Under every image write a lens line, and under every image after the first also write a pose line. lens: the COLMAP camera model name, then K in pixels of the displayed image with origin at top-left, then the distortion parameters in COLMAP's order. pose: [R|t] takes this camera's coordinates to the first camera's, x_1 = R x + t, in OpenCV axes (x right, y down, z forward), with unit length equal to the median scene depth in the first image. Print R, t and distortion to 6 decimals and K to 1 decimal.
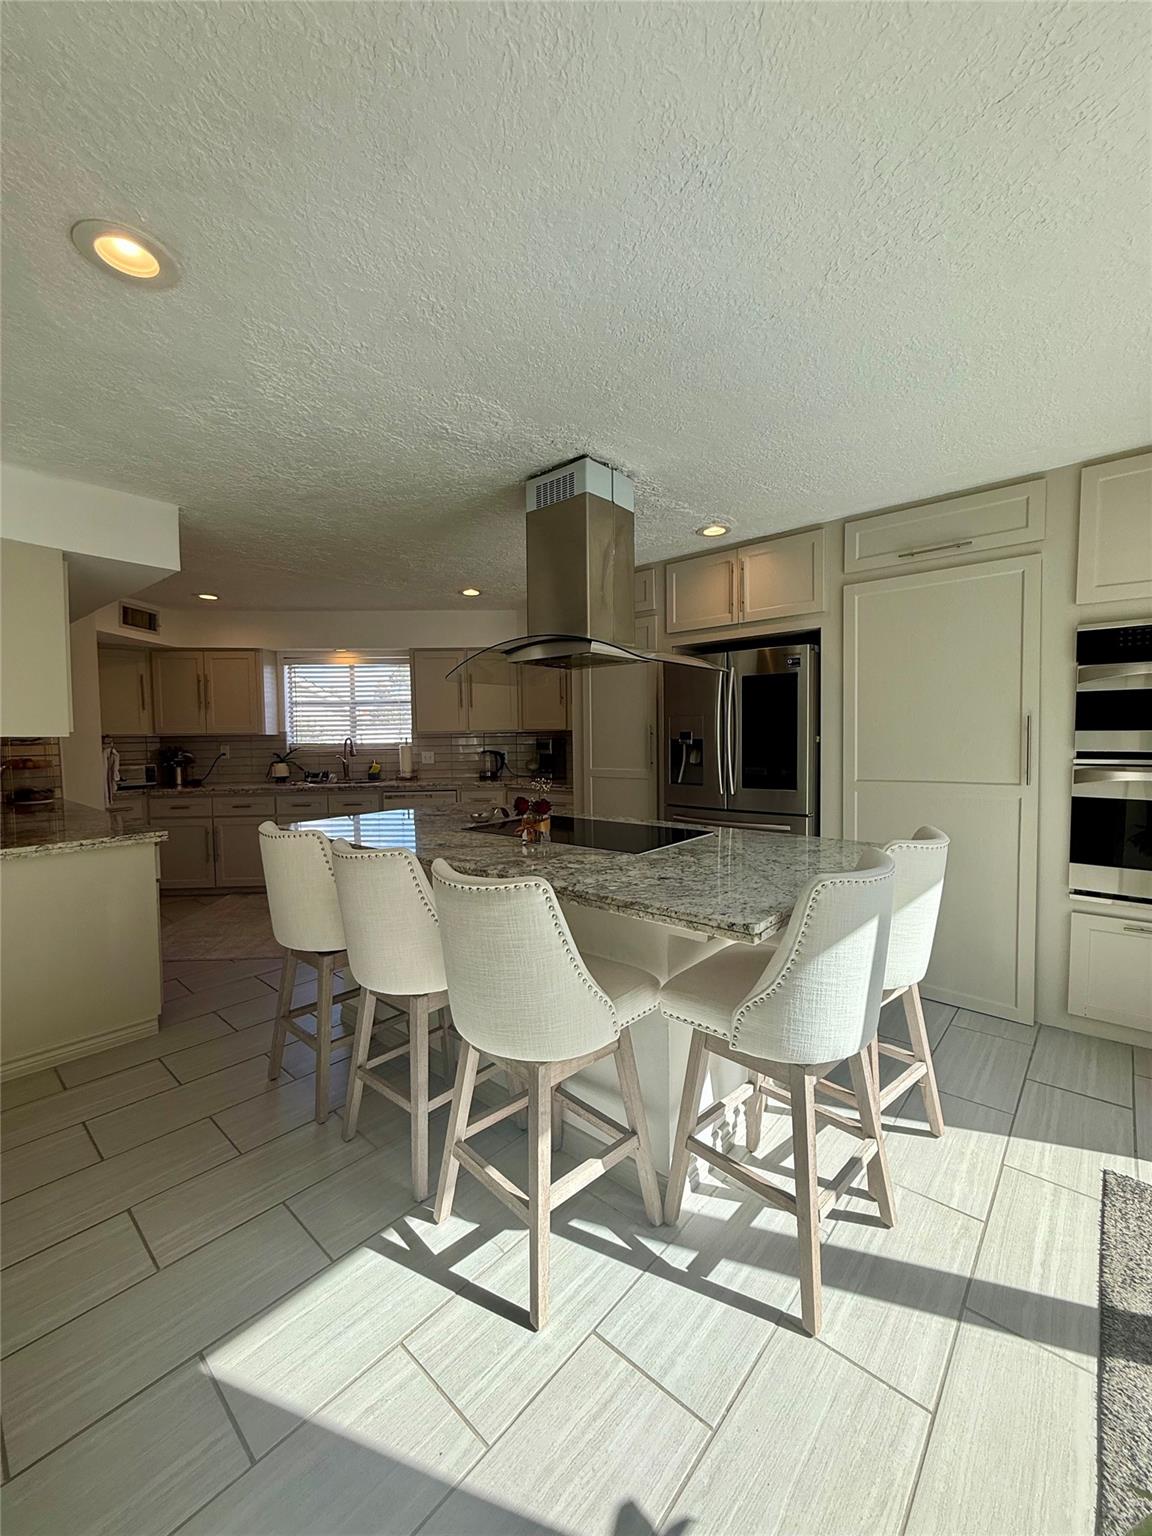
lens RADIAL K [[611.1, 0, 579.8], [0, 611.1, 760.1], [0, 0, 1]] dist [0.001557, -0.000149]
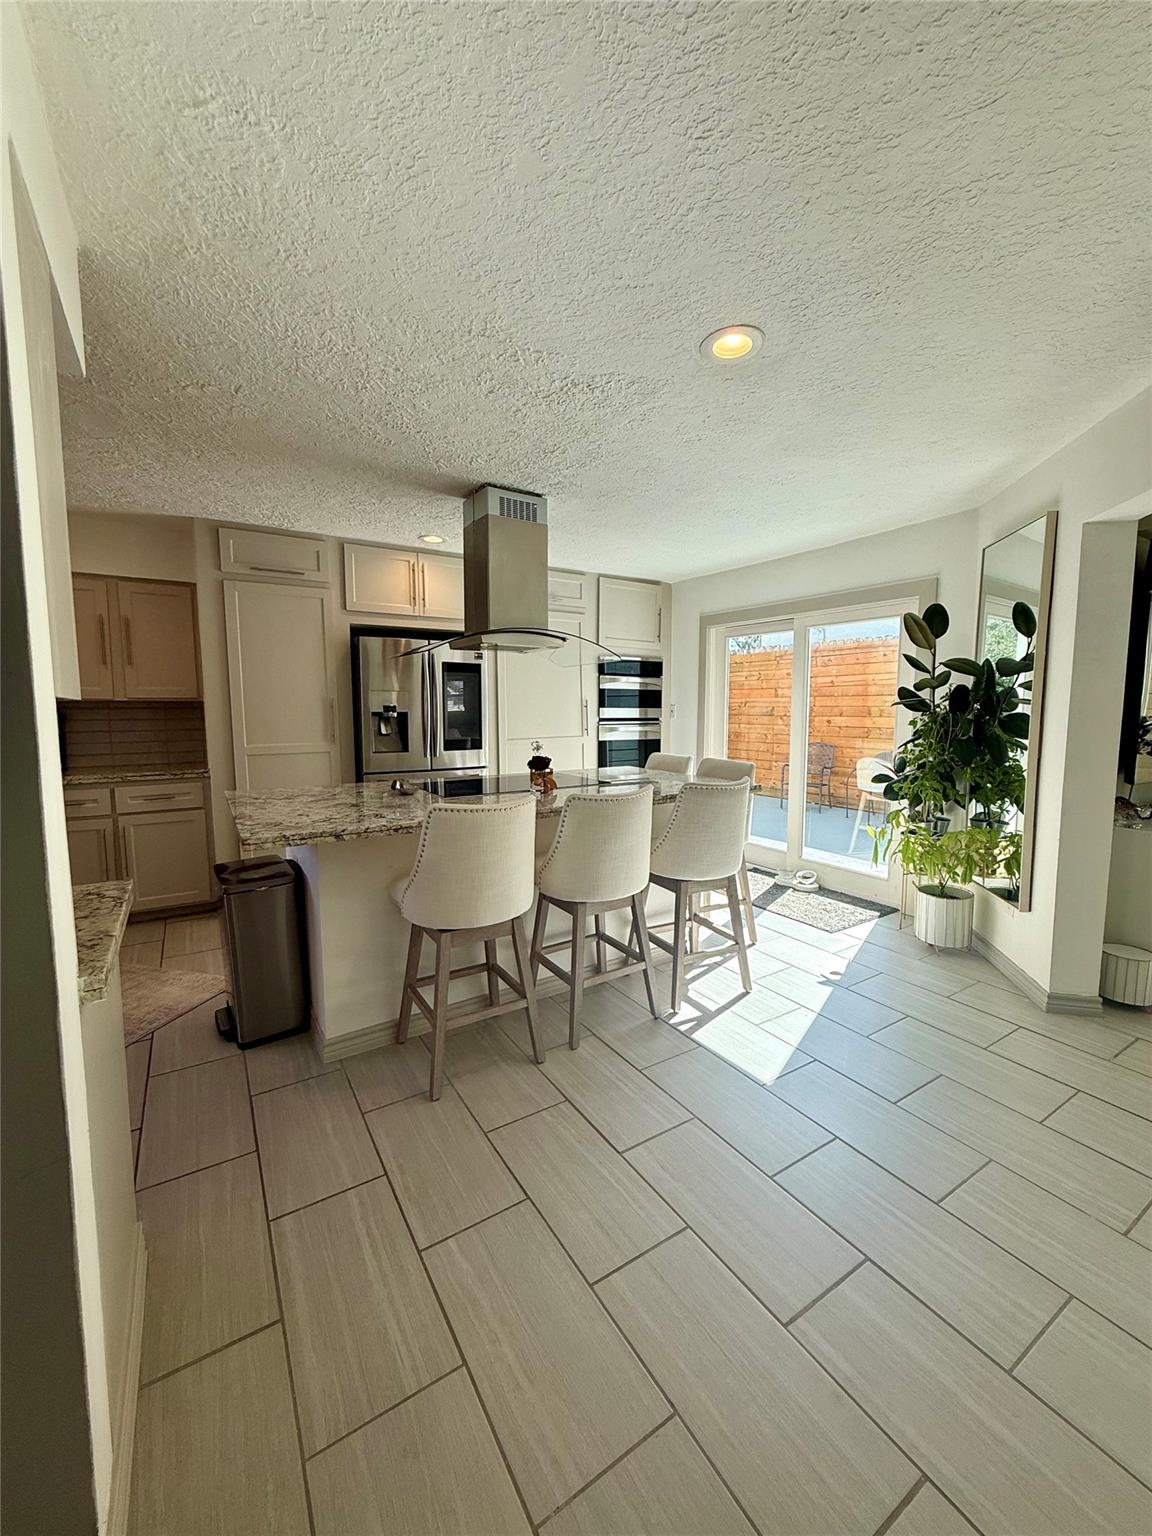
lens RADIAL K [[611.1, 0, 570.8], [0, 611.1, 771.8], [0, 0, 1]] dist [0.001557, -0.000149]
pose [[0.285897, -0.094463, 0.953593, -0.765074], [0.032919, 0.995510, 0.088746, -0.013792], [-0.957695, 0.006019, 0.287723, 0.340710]]
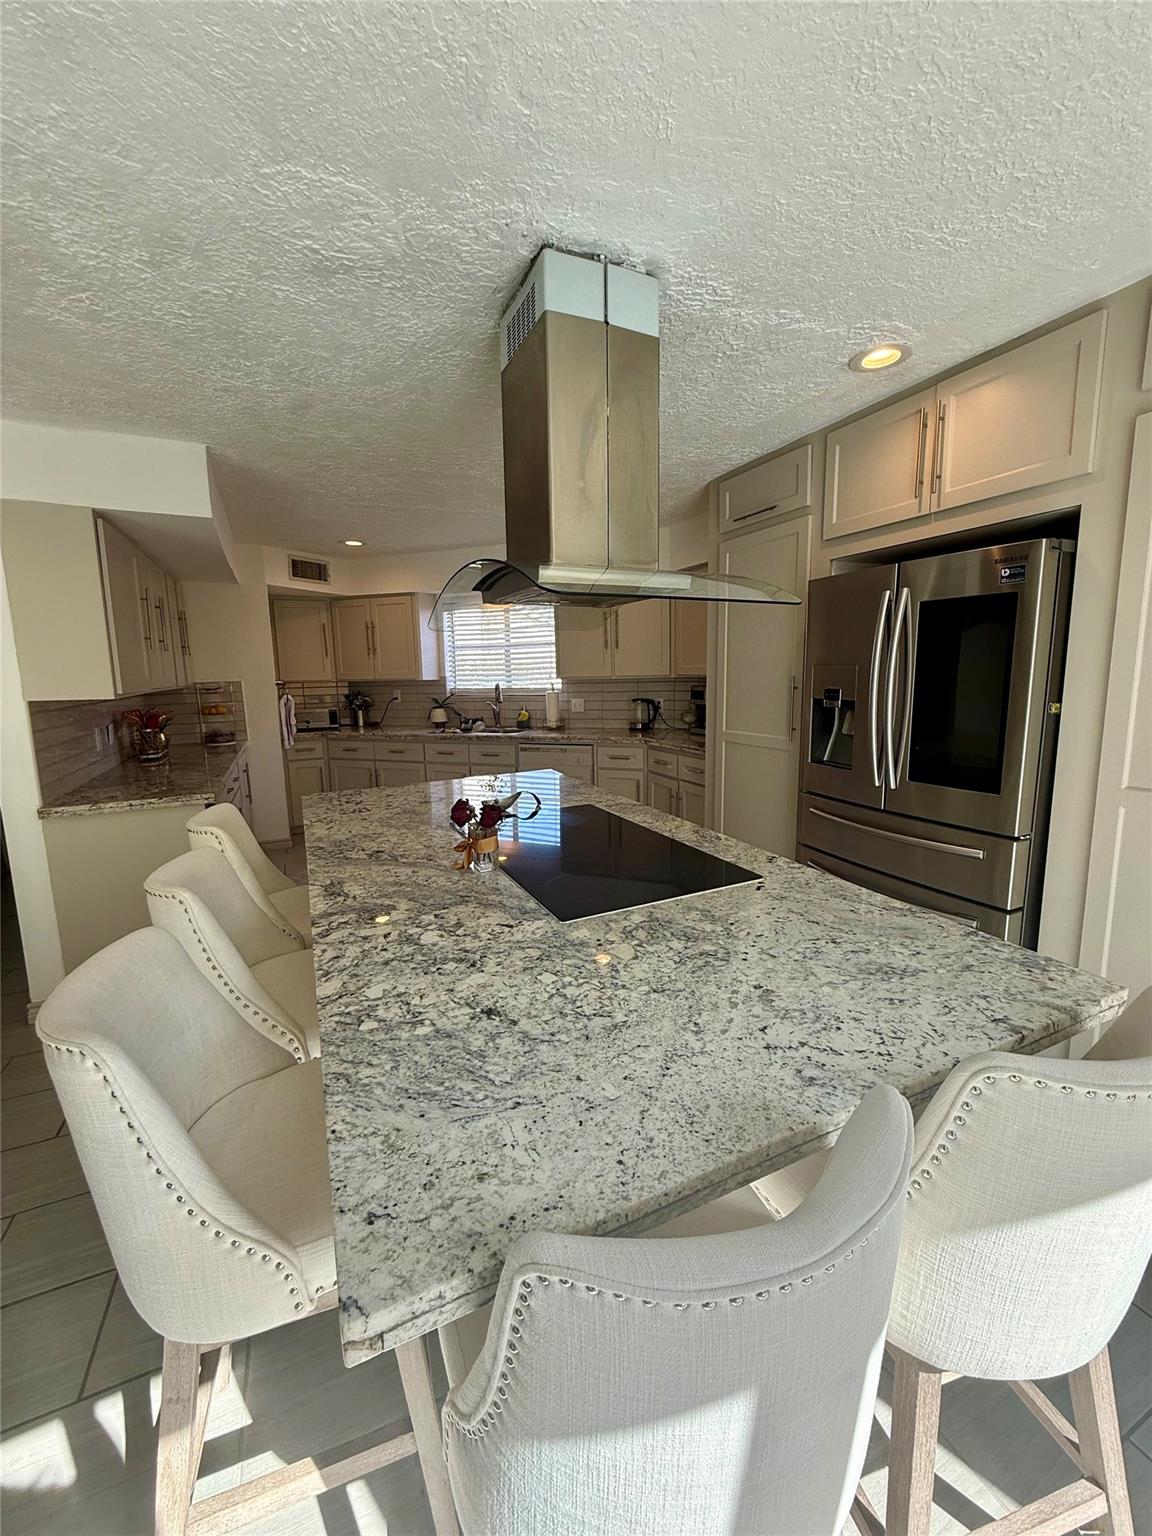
lens RADIAL K [[611.1, 0, 580.2], [0, 611.1, 761.9], [0, 0, 1]] dist [0.001557, -0.000149]
pose [[0.913932, 0.057130, -0.401828, 0.185184], [-0.010236, 0.992973, 0.117894, -0.040727], [0.405739, -0.103633, 0.908095, 0.251150]]
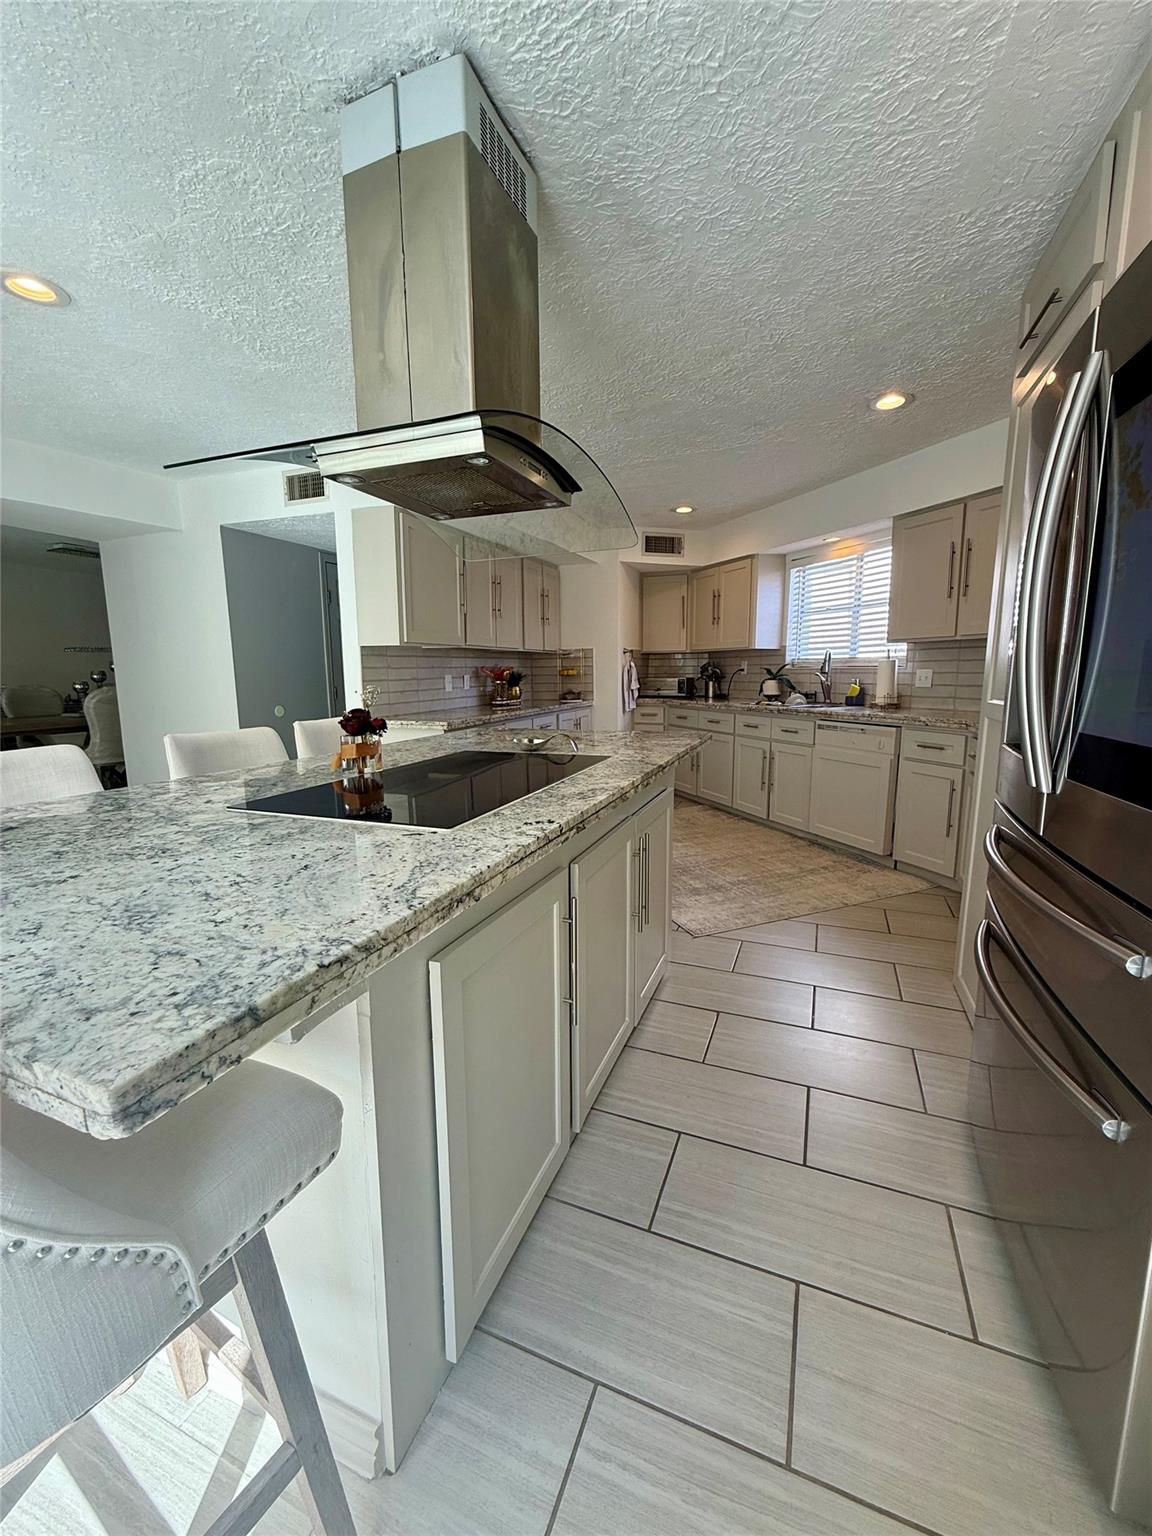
lens RADIAL K [[611.1, 0, 580.0], [0, 611.1, 762.6], [0, 0, 1]] dist [0.001557, -0.000149]
pose [[0.329289, 0.152020, -0.931911, 0.415065], [-0.036687, 0.988269, 0.148251, 0.002664], [0.943516, -0.014629, 0.331003, 0.605421]]
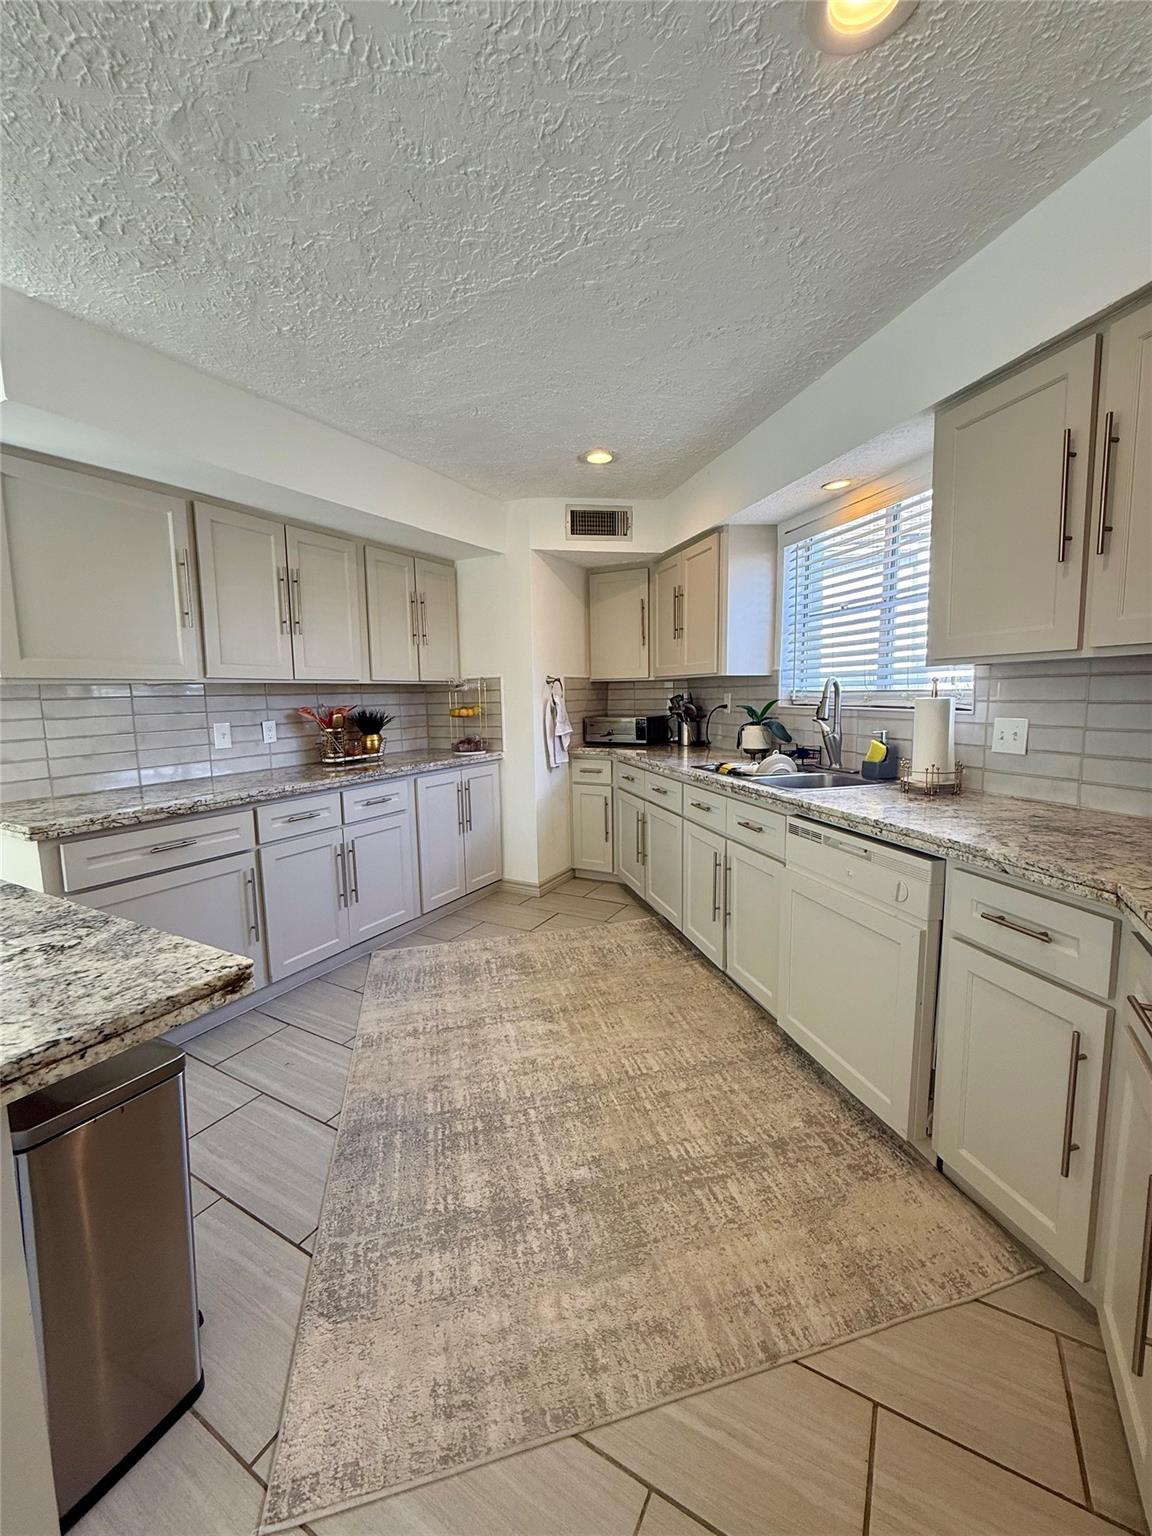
lens RADIAL K [[611.1, 0, 579.5], [0, 611.1, 761.5], [0, 0, 1]] dist [0.001557, -0.000149]
pose [[0.196457, 0.121117, -0.973003, 0.053415], [-0.027361, 0.992632, 0.118036, -0.035051], [0.980131, 0.003433, 0.198323, 1.040775]]
